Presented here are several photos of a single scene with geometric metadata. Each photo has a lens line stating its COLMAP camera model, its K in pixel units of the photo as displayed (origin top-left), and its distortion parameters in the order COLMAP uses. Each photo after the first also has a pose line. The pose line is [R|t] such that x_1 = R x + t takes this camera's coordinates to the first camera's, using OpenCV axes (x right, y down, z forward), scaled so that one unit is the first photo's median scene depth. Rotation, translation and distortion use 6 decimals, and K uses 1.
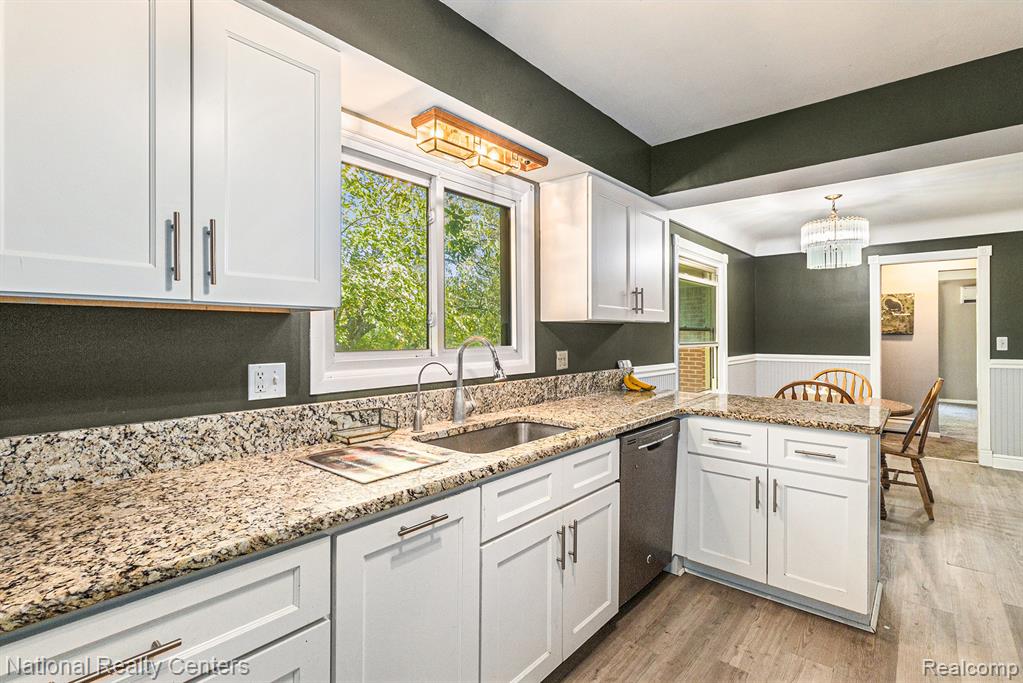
lens RADIAL K [[480.1, 0, 511.7], [0, 480.1, 335.8], [0, 0, 1]] dist [-0.003795, 0.000078]
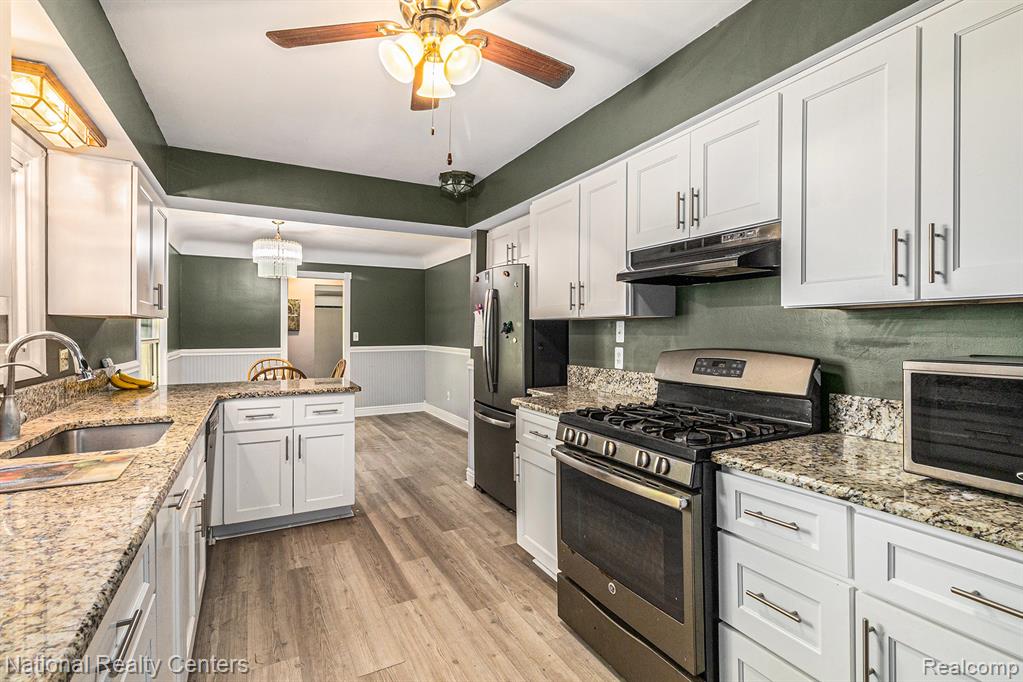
lens RADIAL K [[480.1, 0, 511.3], [0, 480.1, 334.6], [0, 0, 1]] dist [-0.003795, 0.000078]
pose [[0.360391, -0.007428, 0.932772, -0.415018], [0.002570, 0.999972, 0.006970, 0.001799], [-0.932798, -0.000114, 0.360400, -0.053143]]
